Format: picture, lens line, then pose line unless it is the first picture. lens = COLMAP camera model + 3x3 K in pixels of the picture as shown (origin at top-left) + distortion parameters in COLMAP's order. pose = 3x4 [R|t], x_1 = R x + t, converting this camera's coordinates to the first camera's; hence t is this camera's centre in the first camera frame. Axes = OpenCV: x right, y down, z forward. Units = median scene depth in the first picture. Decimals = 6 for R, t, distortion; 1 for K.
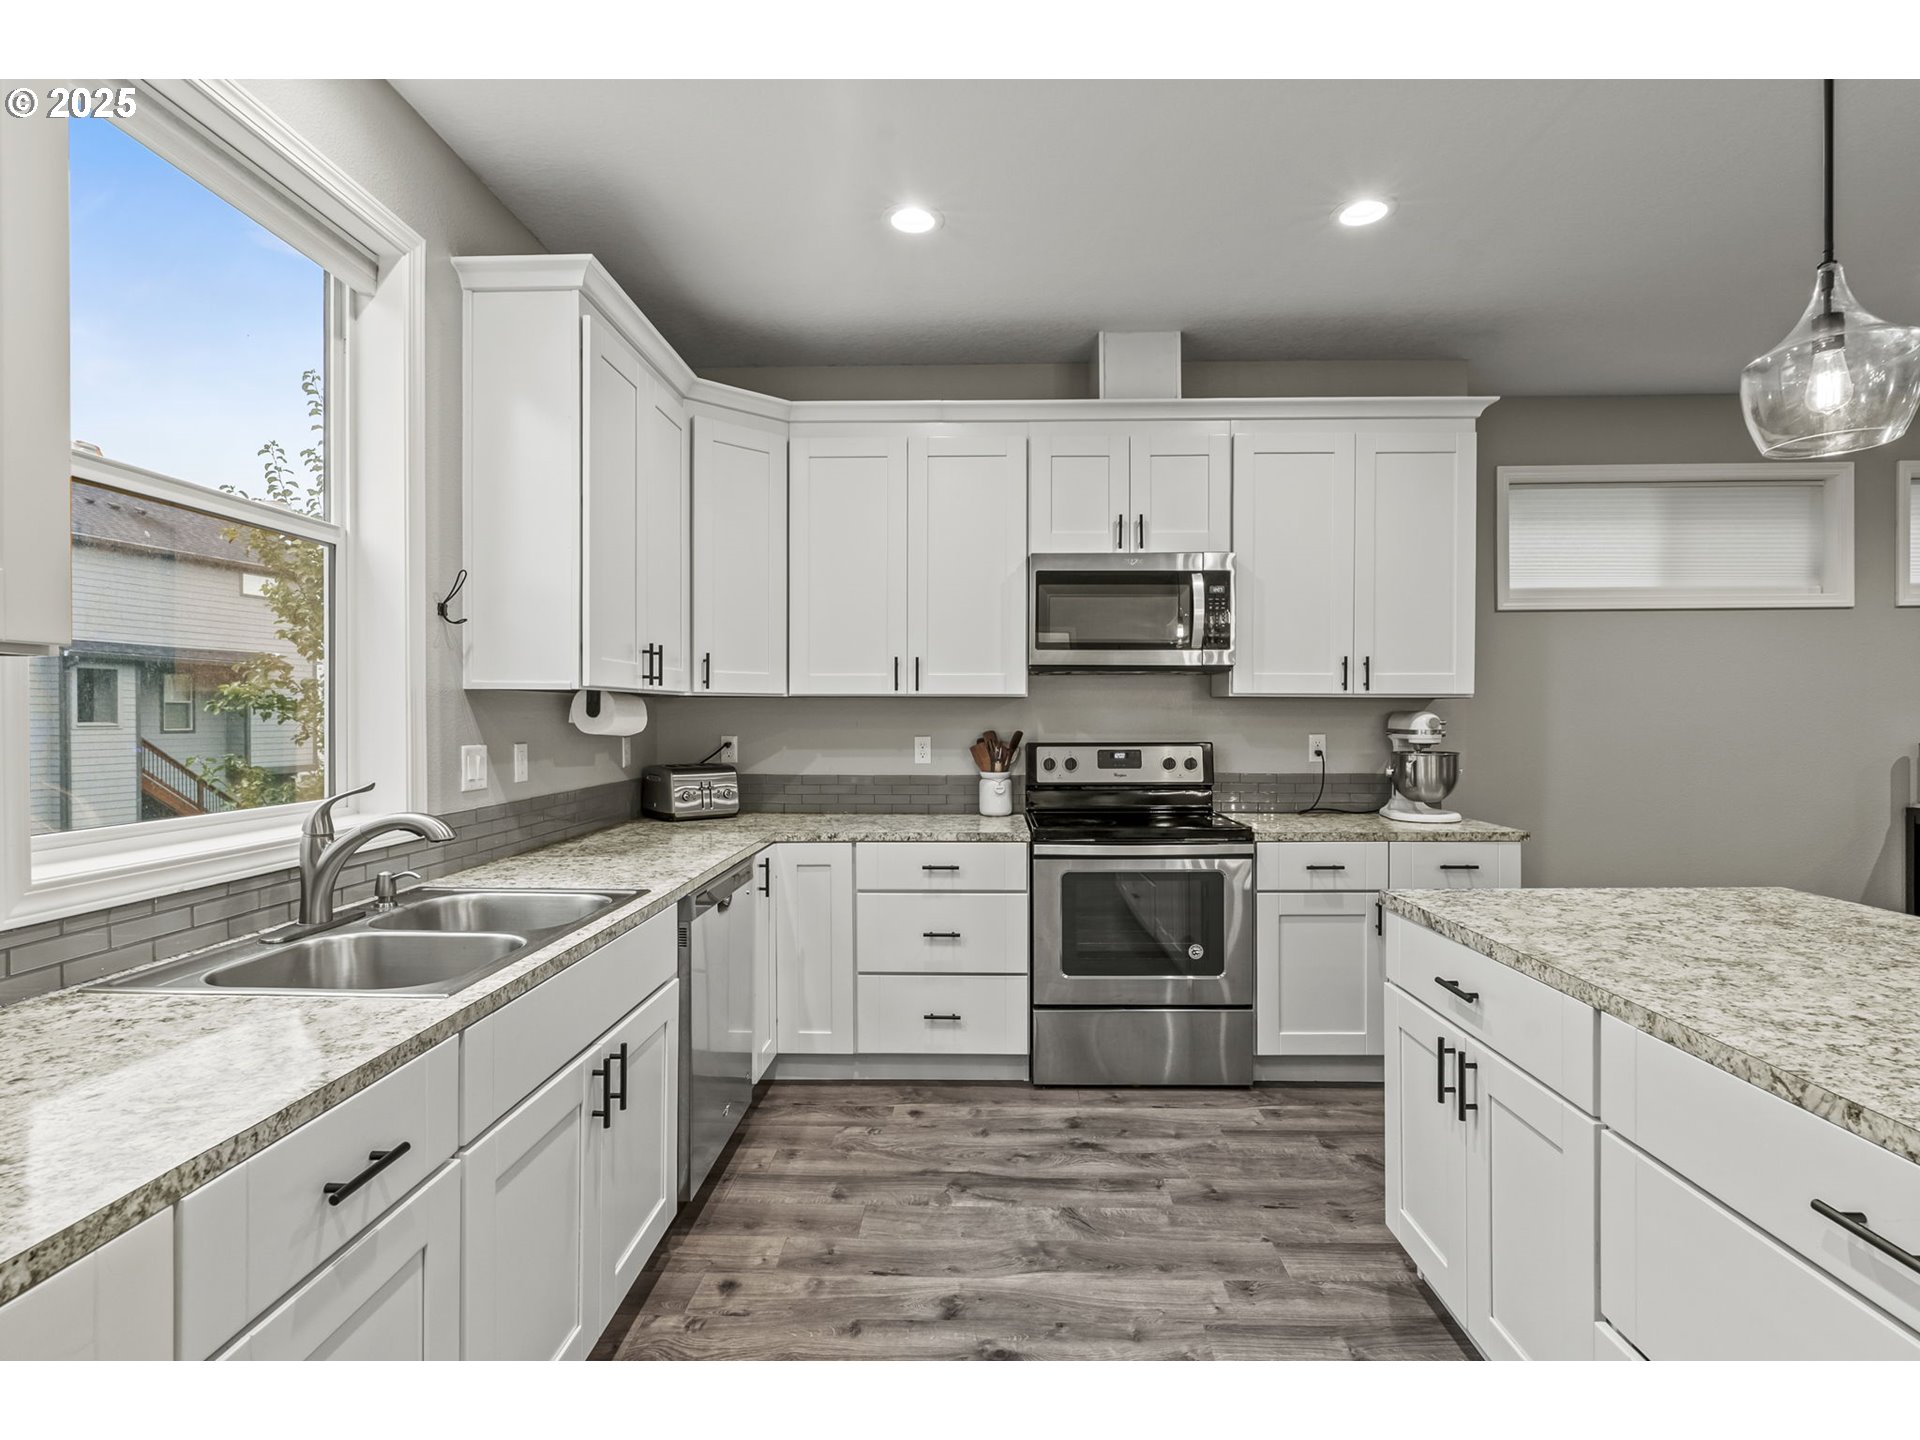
lens RADIAL K [[923.6, 0, 965.7], [0, 923.6, 710.9], [0, 0, 1]] dist [-0.011166, -0.000450]
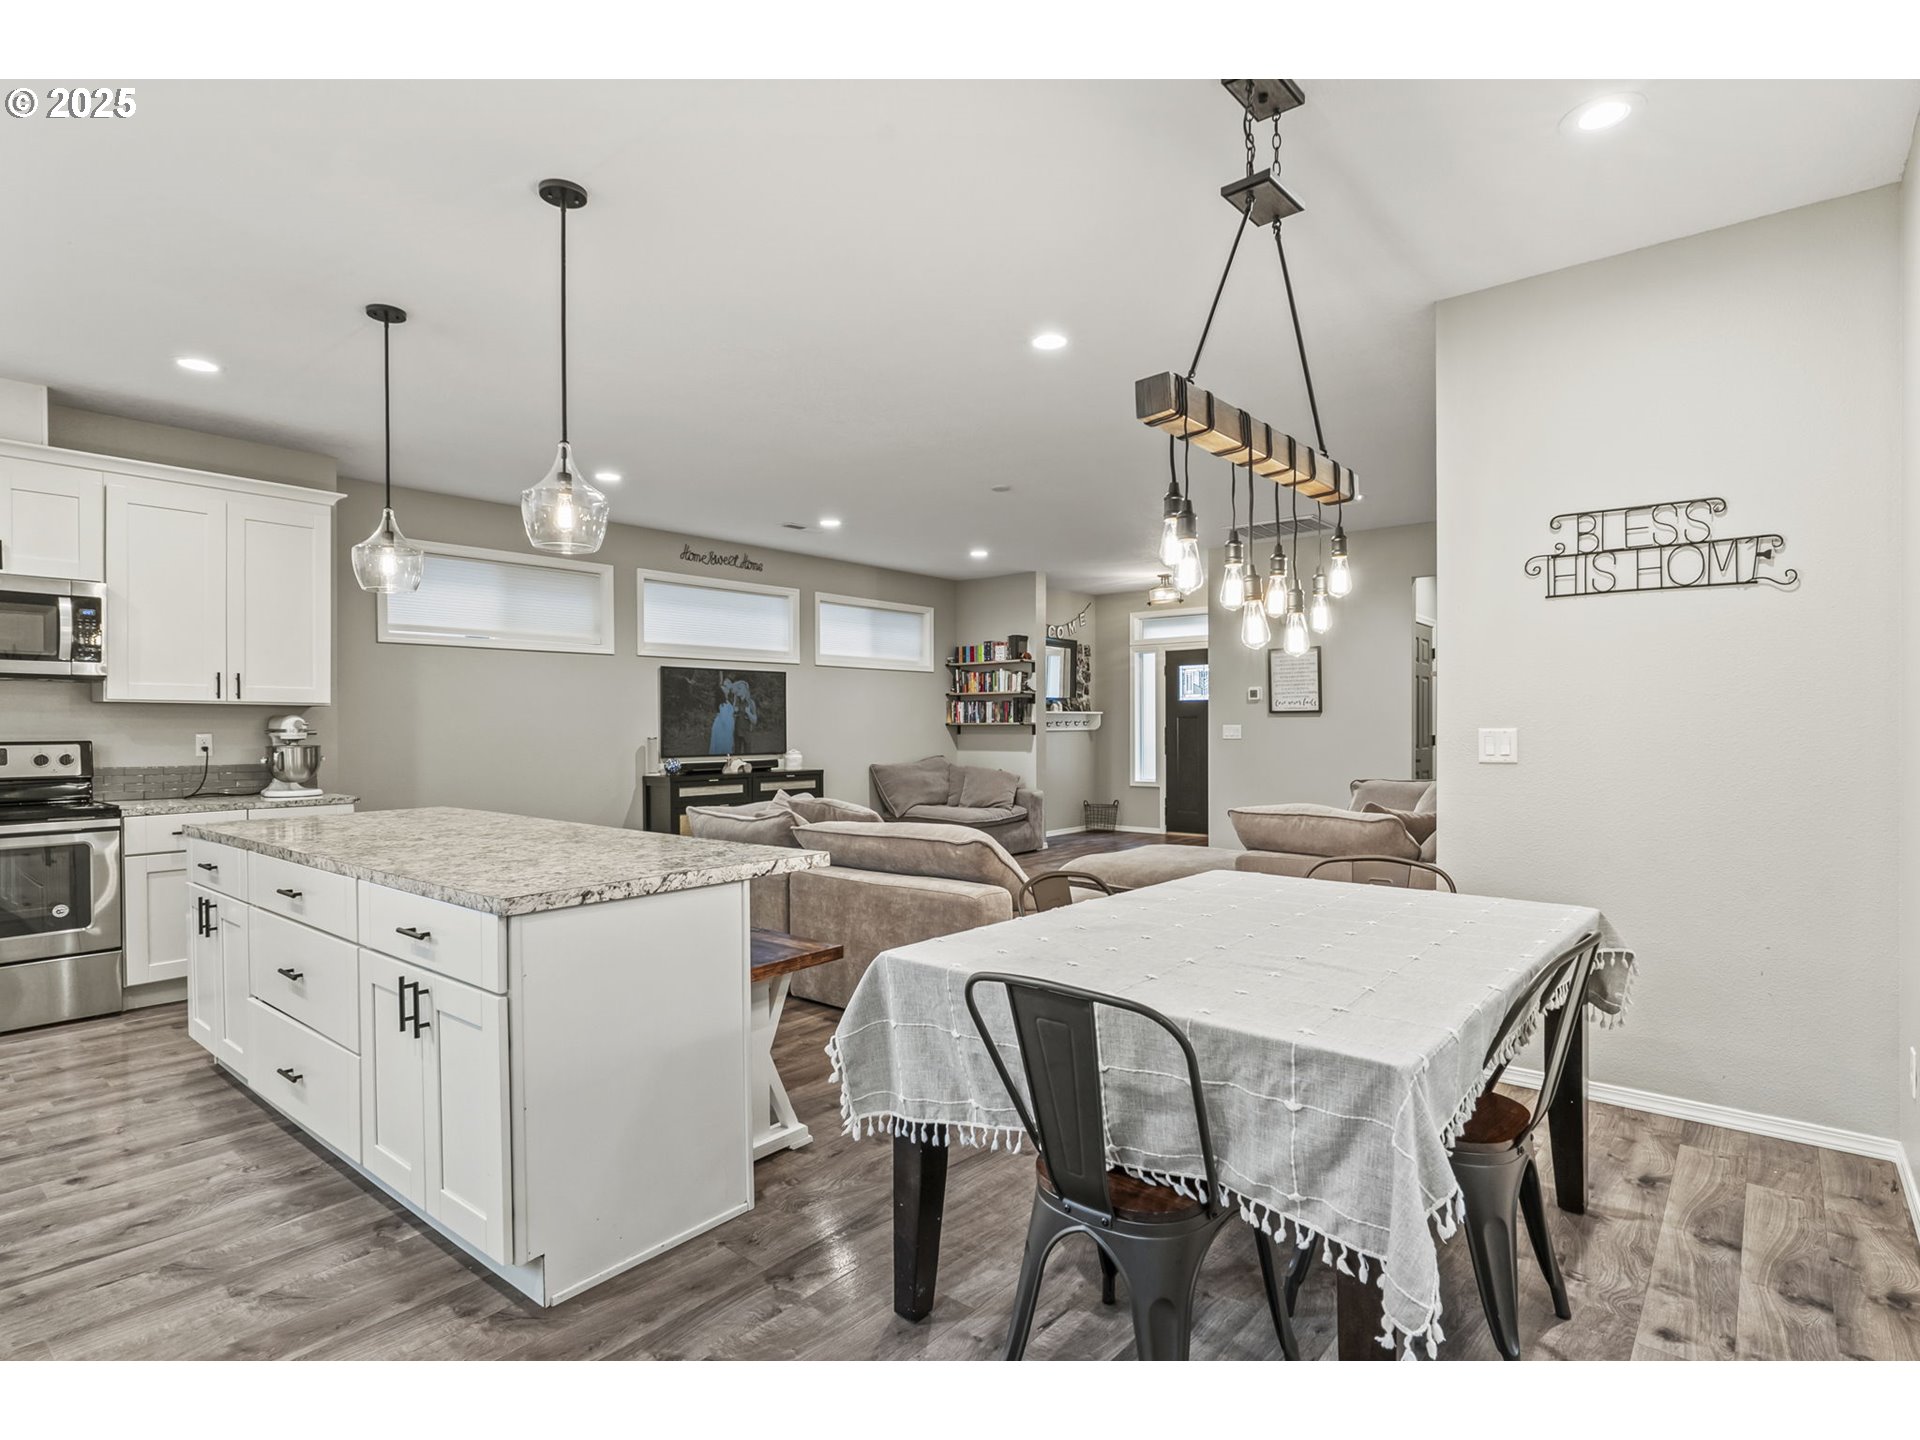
lens RADIAL K [[959.7, 0, 963.4], [0, 959.7, 735.1], [0, 0, 1]] dist [-0.012964, -0.000692]
pose [[0.603745, -0.008137, 0.797136, -0.023356], [-0.000606, 0.999943, 0.010666, 0.014117], [-0.797177, -0.006923, 0.603706, -0.636800]]
